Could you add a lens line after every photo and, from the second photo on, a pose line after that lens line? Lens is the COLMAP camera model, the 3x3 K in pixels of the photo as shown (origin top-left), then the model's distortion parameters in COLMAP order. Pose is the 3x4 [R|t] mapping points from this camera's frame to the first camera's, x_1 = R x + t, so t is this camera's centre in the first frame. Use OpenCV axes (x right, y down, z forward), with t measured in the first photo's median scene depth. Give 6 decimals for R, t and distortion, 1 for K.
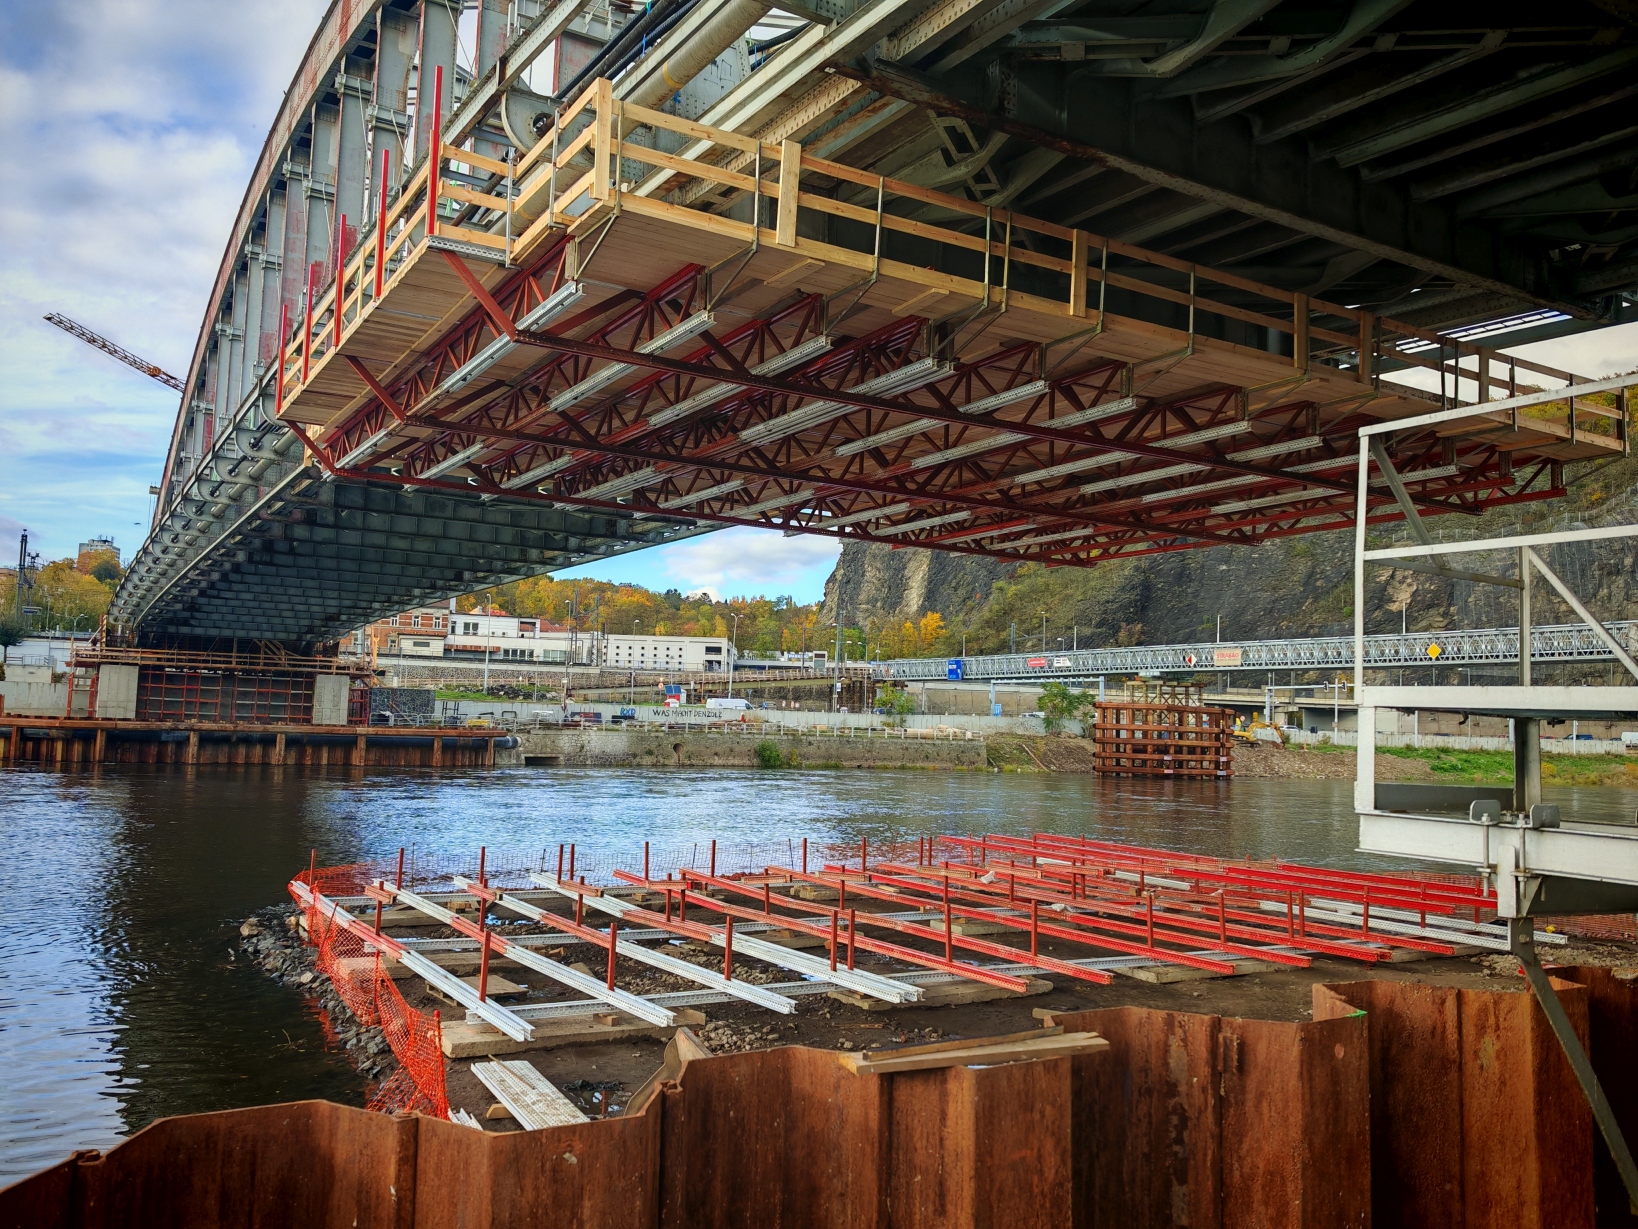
lens RADIAL K [[1318.9, 0, 814.6], [0, 1318.9, 613.6], [0, 0, 1]] dist [0.007667, 0.000836]
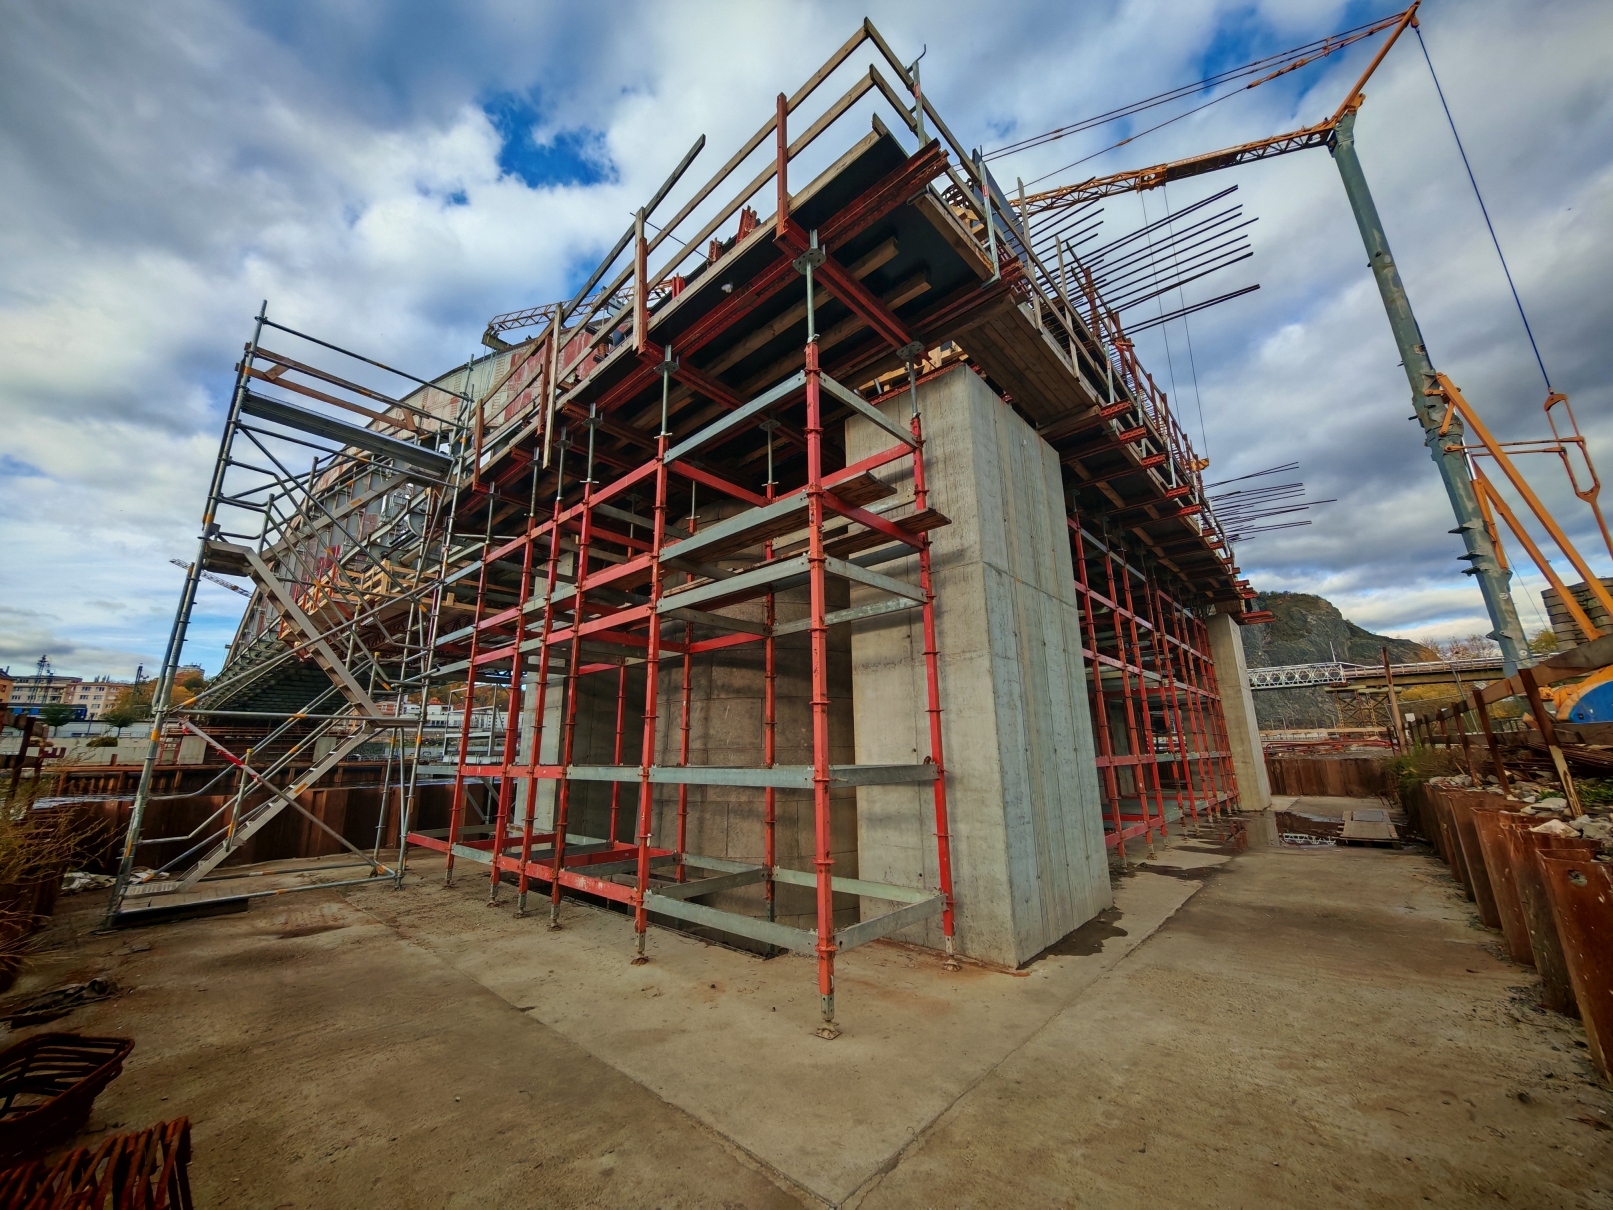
lens RADIAL K [[600.2, 0, 803.4], [0, 600.2, 612.3], [0, 0, 1]] dist [0.001079, -0.000048]
pose [[0.956053, 0.024497, 0.292170, 0.087448], [0.016419, 0.990467, -0.136771, -0.007370], [-0.292735, 0.135558, 0.946536, -0.162570]]
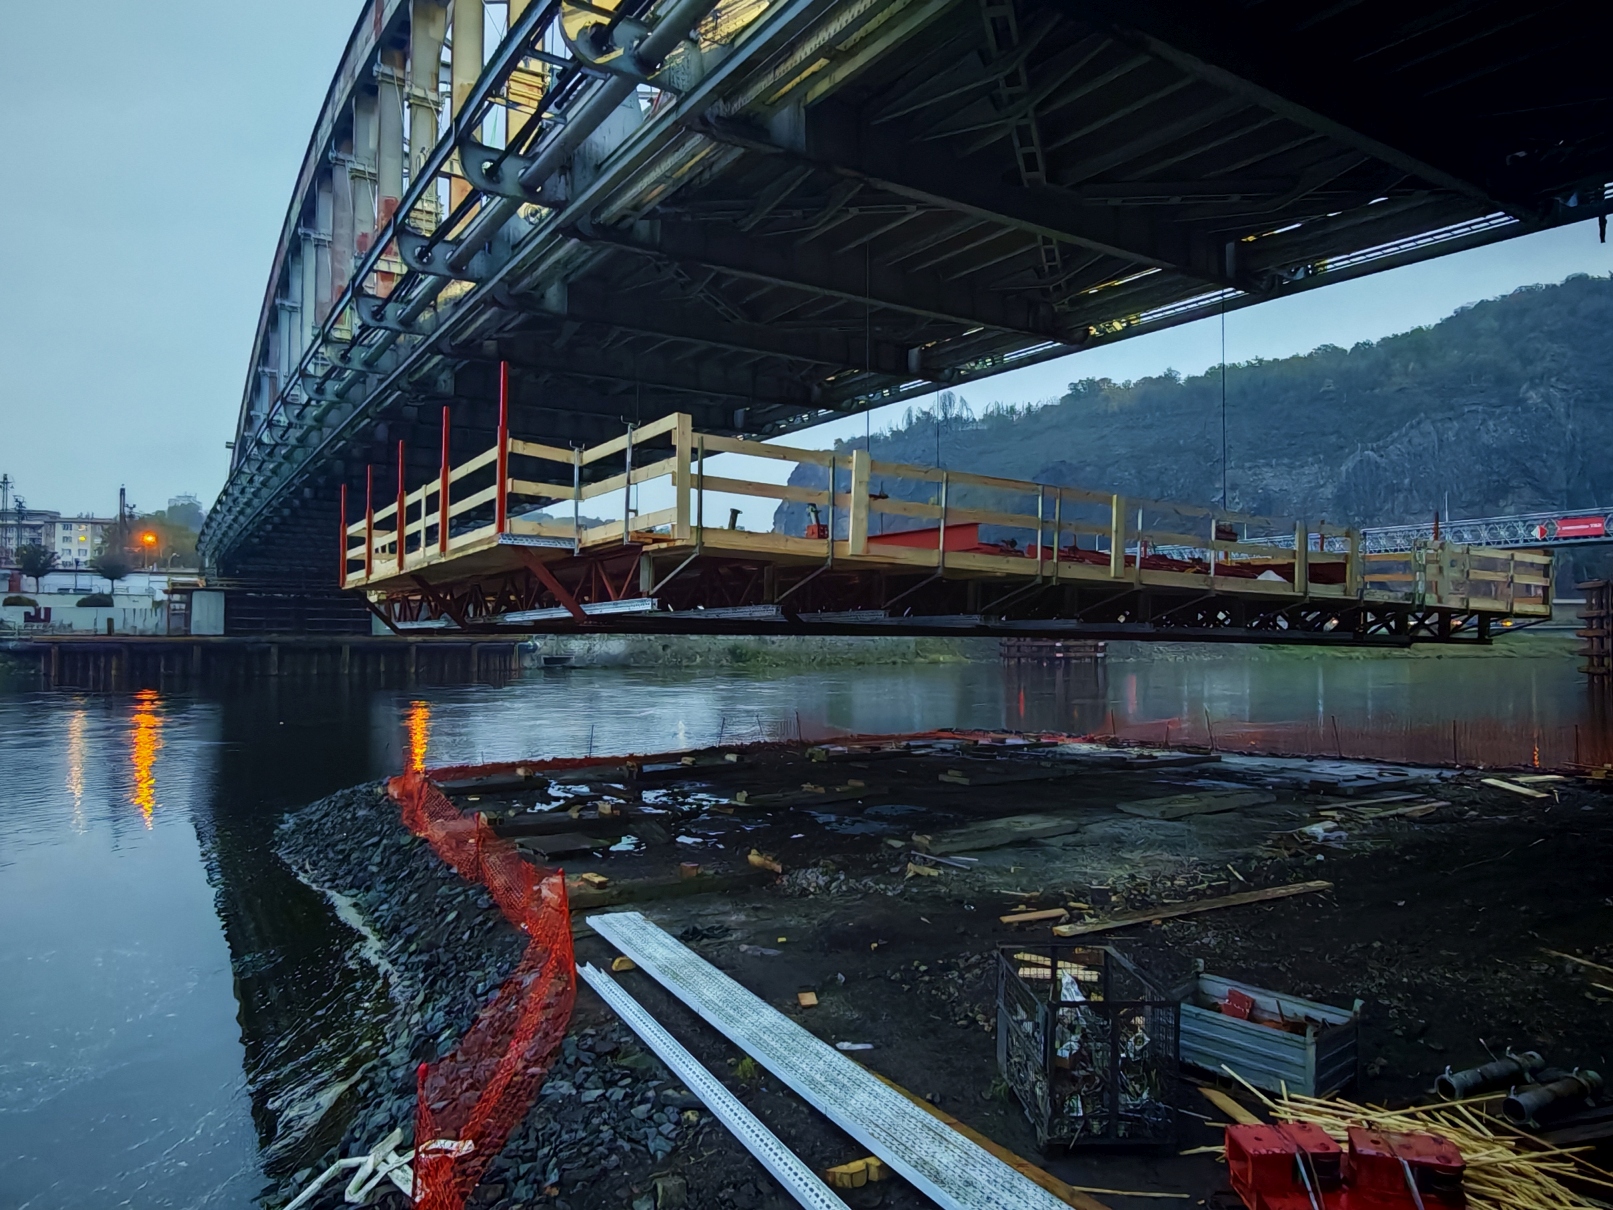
lens RADIAL K [[1042.0, 0, 809.3], [0, 1042.0, 600.3], [0, 0, 1]] dist [-0.006561, 0.001877]
pose [[0.998783, -0.027807, 0.040734, -0.021225], [0.025467, 0.998056, 0.056874, 0.009627], [-0.042237, -0.055767, 0.997550, 0.036263]]
